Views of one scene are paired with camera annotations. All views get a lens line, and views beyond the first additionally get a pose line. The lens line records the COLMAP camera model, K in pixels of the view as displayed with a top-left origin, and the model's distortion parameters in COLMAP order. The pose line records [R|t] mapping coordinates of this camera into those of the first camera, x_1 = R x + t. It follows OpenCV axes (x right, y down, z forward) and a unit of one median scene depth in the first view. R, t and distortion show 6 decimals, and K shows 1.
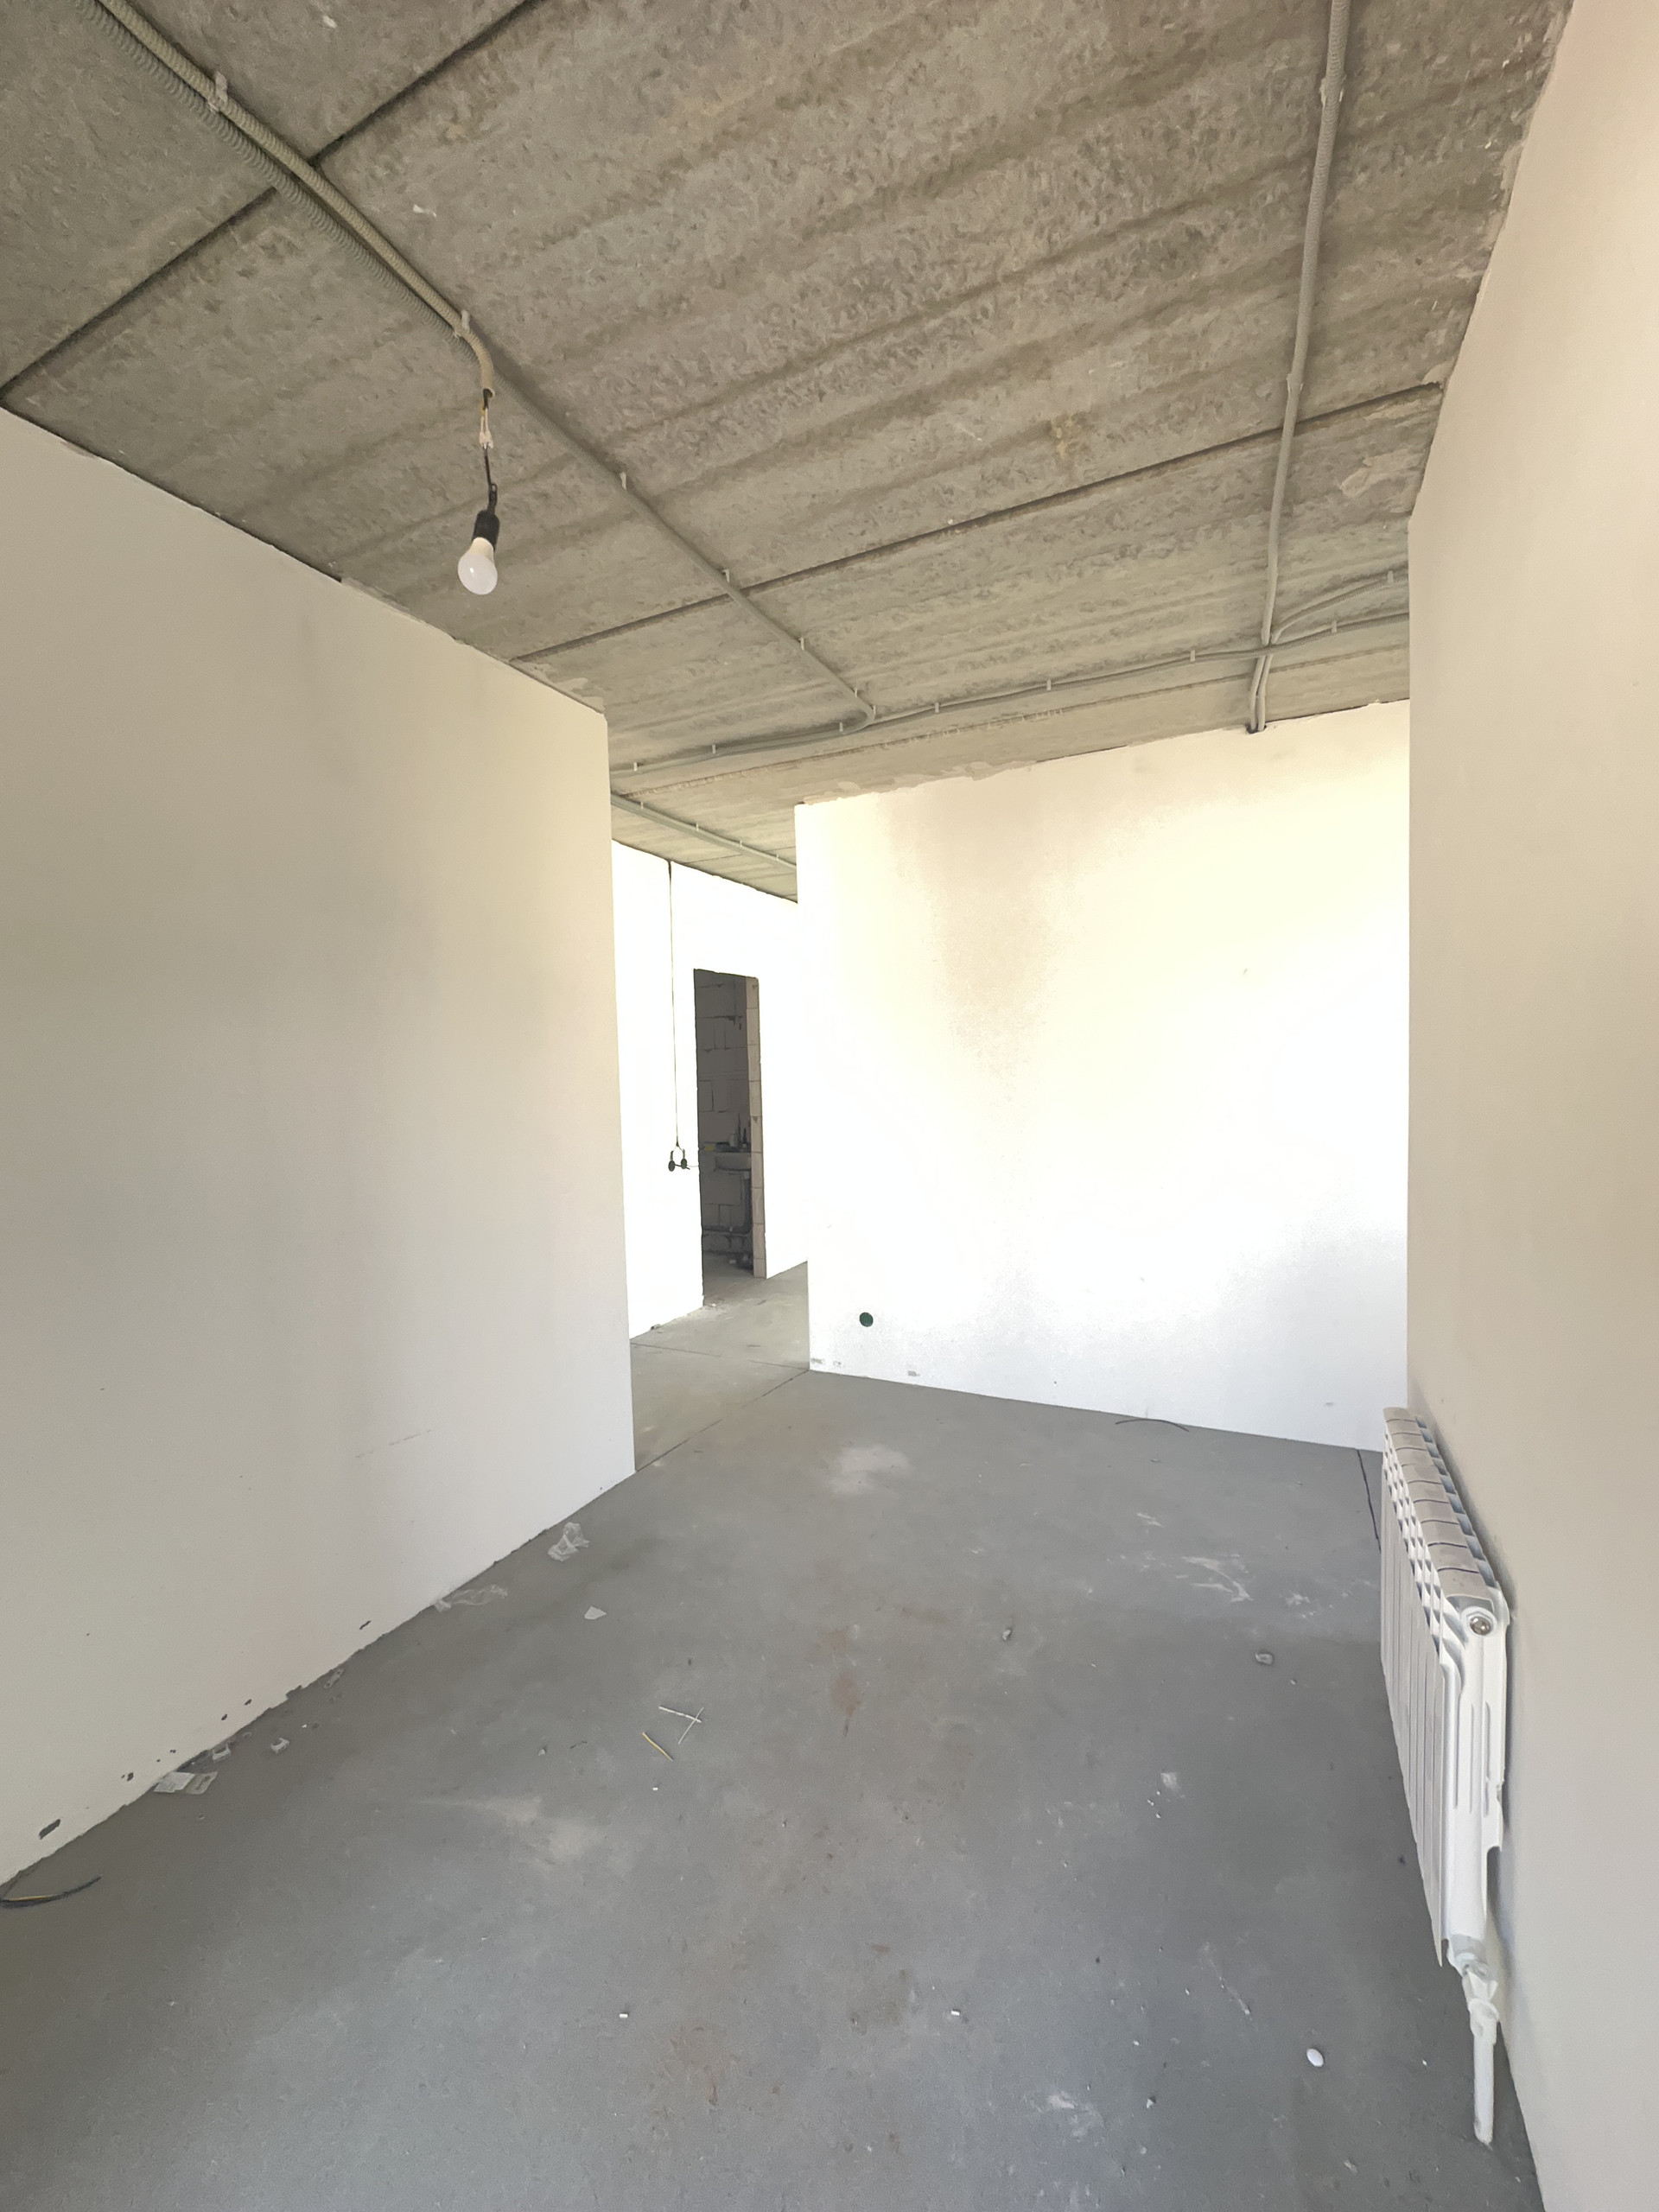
lens RADIAL K [[880.7, 0, 834.5], [0, 880.7, 1107.5], [0, 0, 1]] dist [-0.004431, 0.000662]
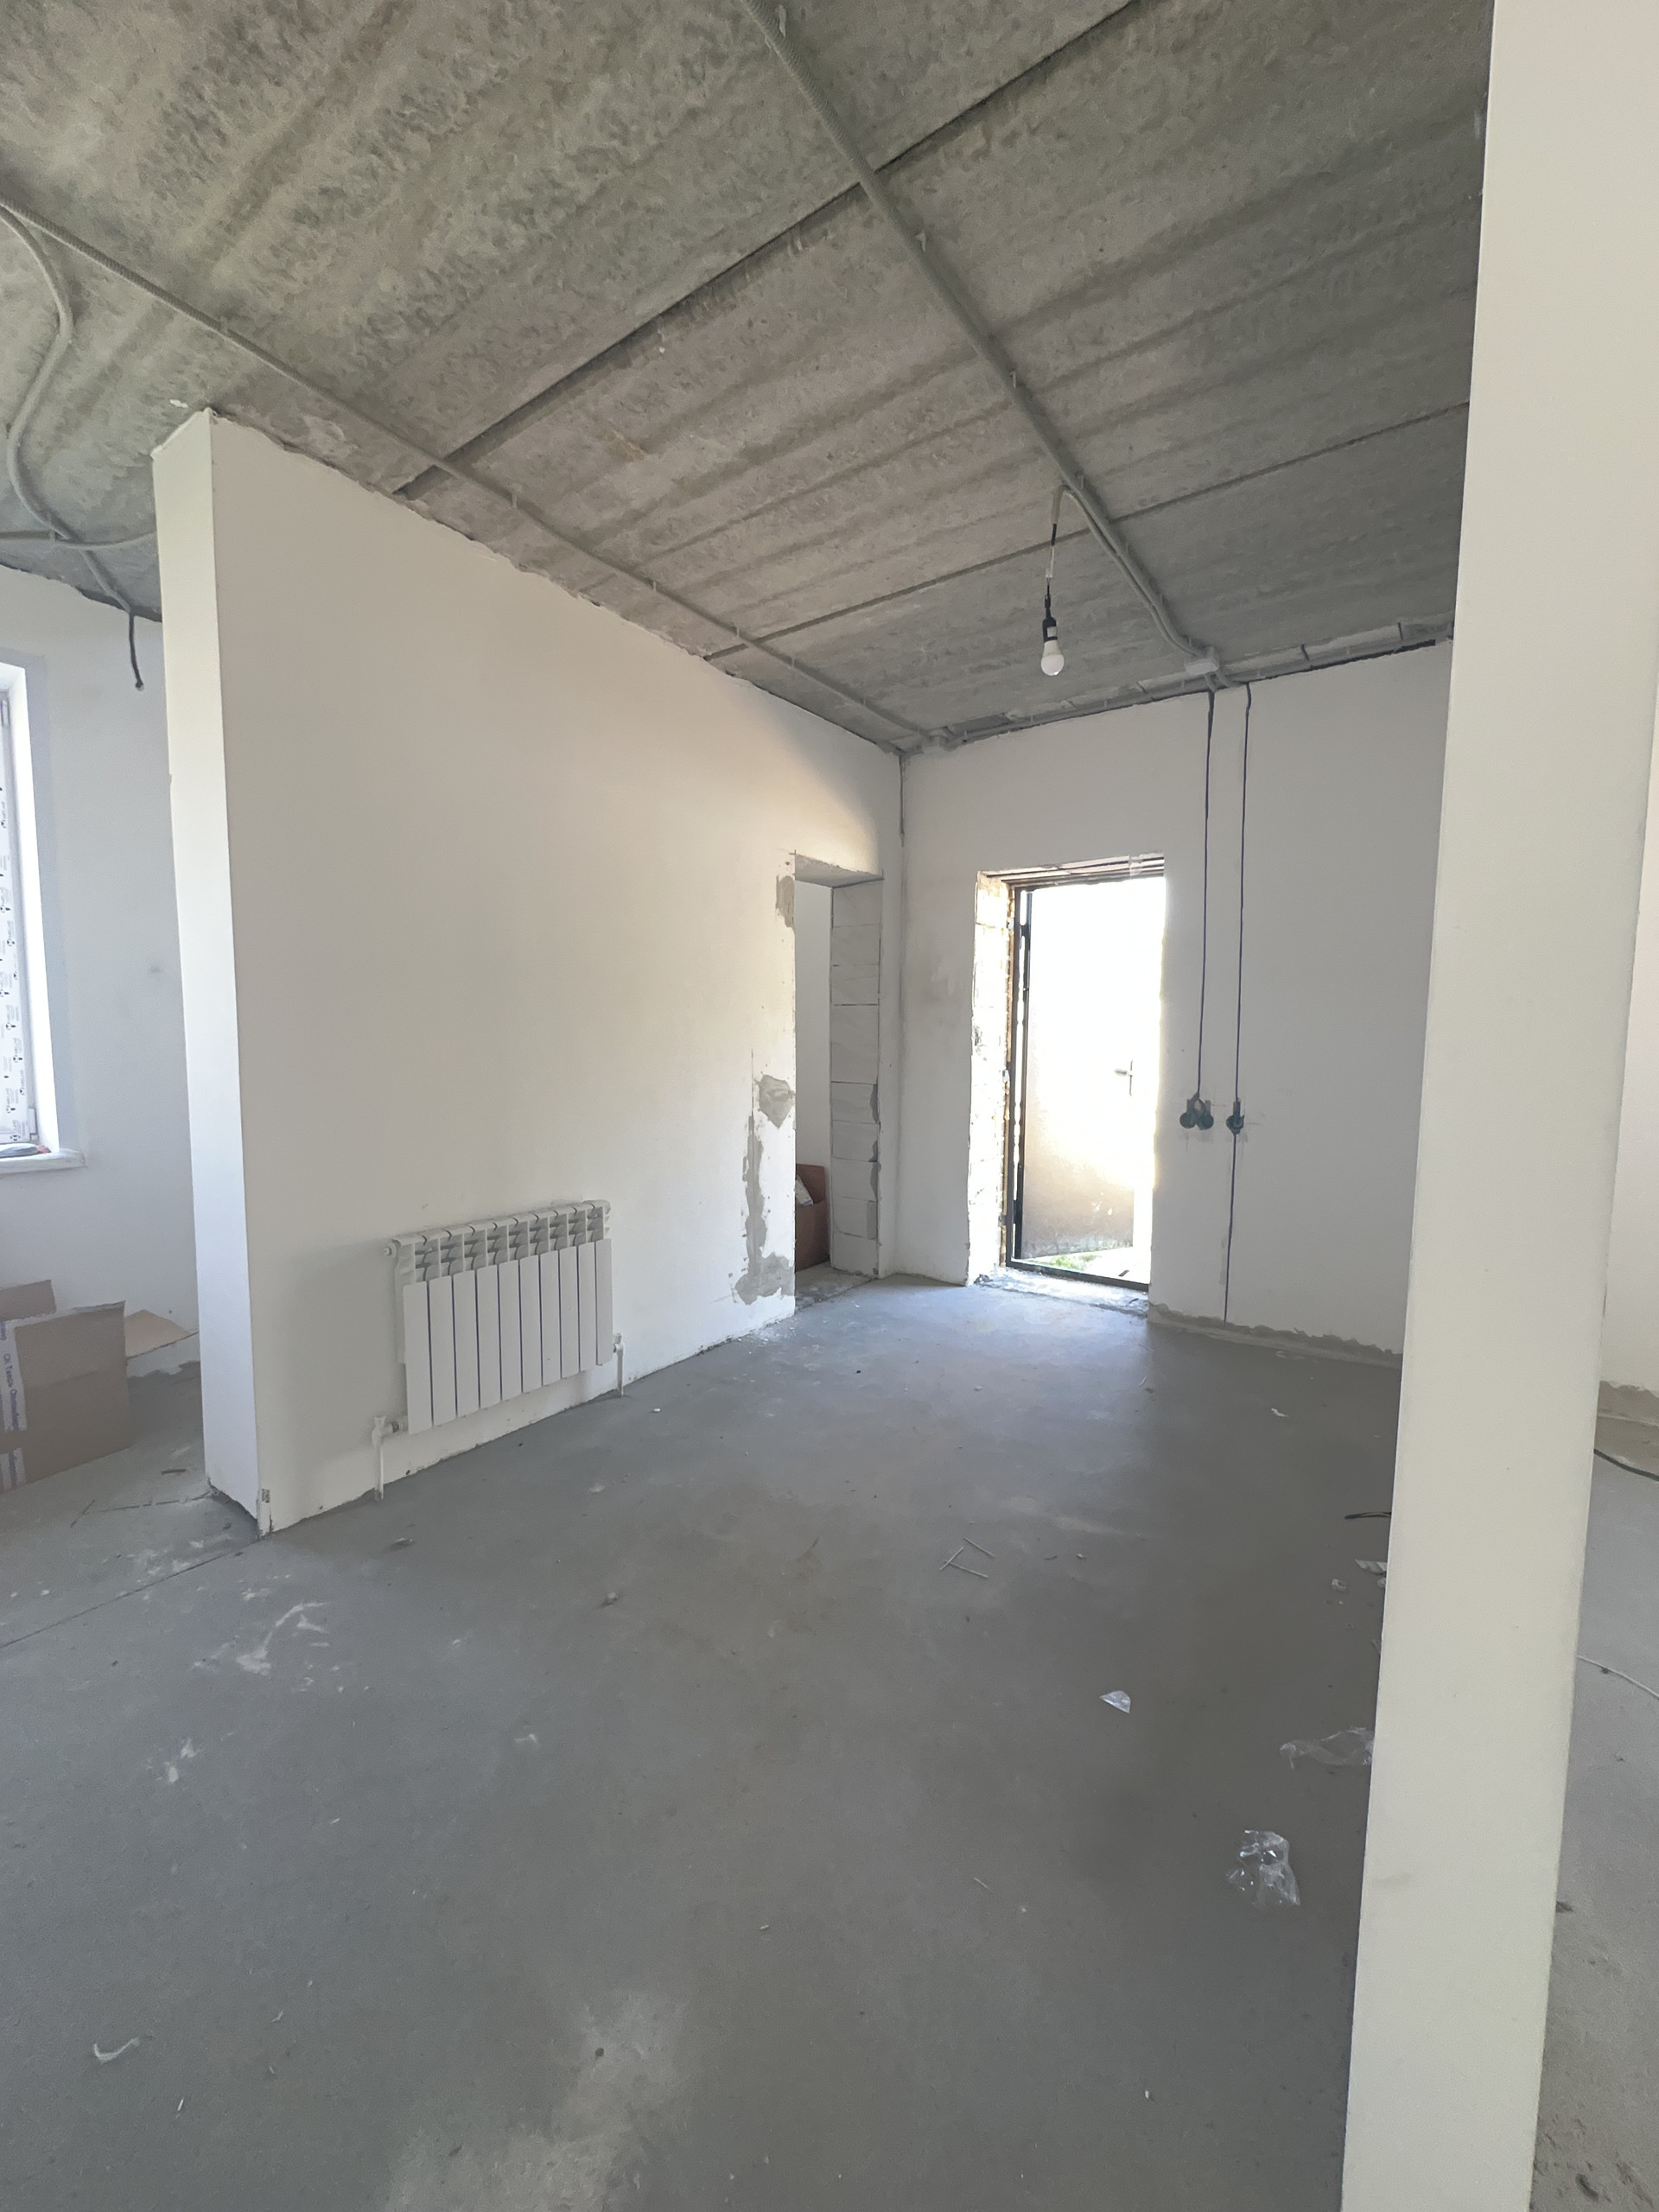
lens RADIAL K [[880.7, 0, 829.9], [0, 880.7, 1108.0], [0, 0, 1]] dist [-0.004431, 0.000662]
pose [[-0.985894, 0.002391, 0.167354, -0.204532], [0.023520, 0.991955, 0.124386, 0.002071], [-0.165710, 0.126568, -0.978019, 2.111413]]
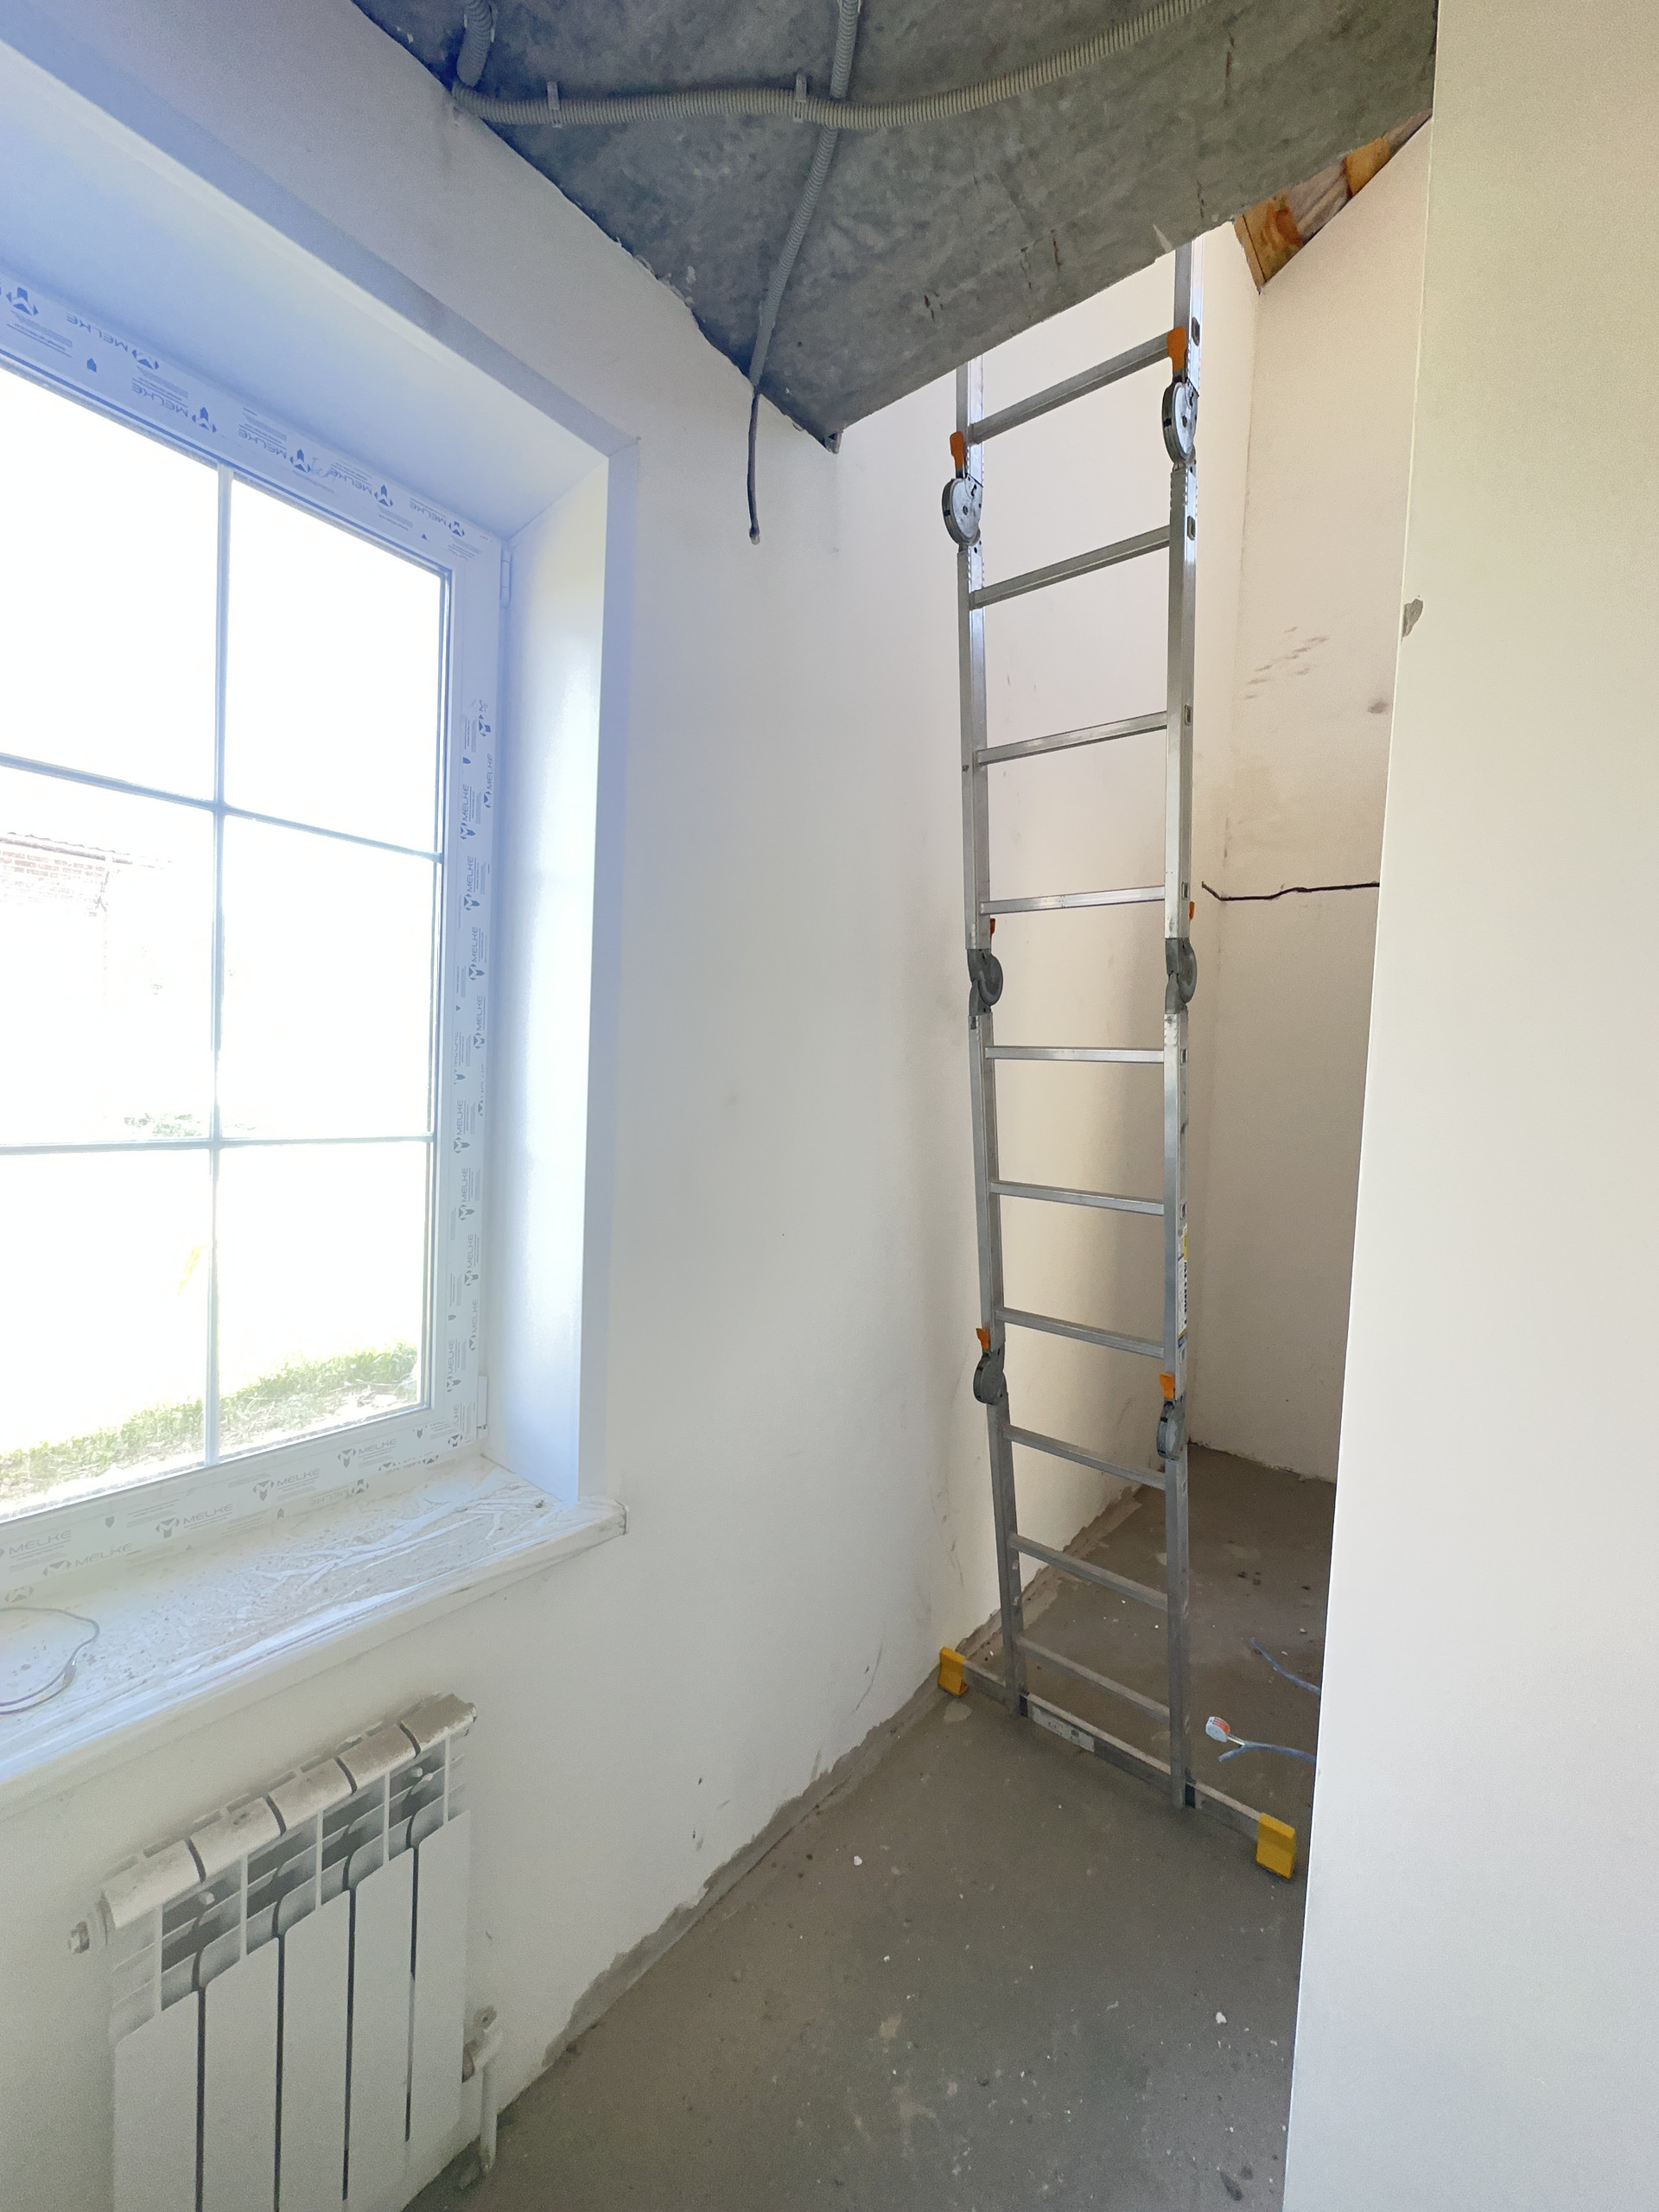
lens RADIAL K [[880.7, 0, 825.5], [0, 880.7, 1107.5], [0, 0, 1]] dist [-0.004431, 0.000662]
pose [[-0.974366, -0.024767, 0.223603, 1.043494], [-0.007391, 0.996909, 0.078215, -0.136466], [-0.224849, 0.074558, -0.971537, 1.457986]]
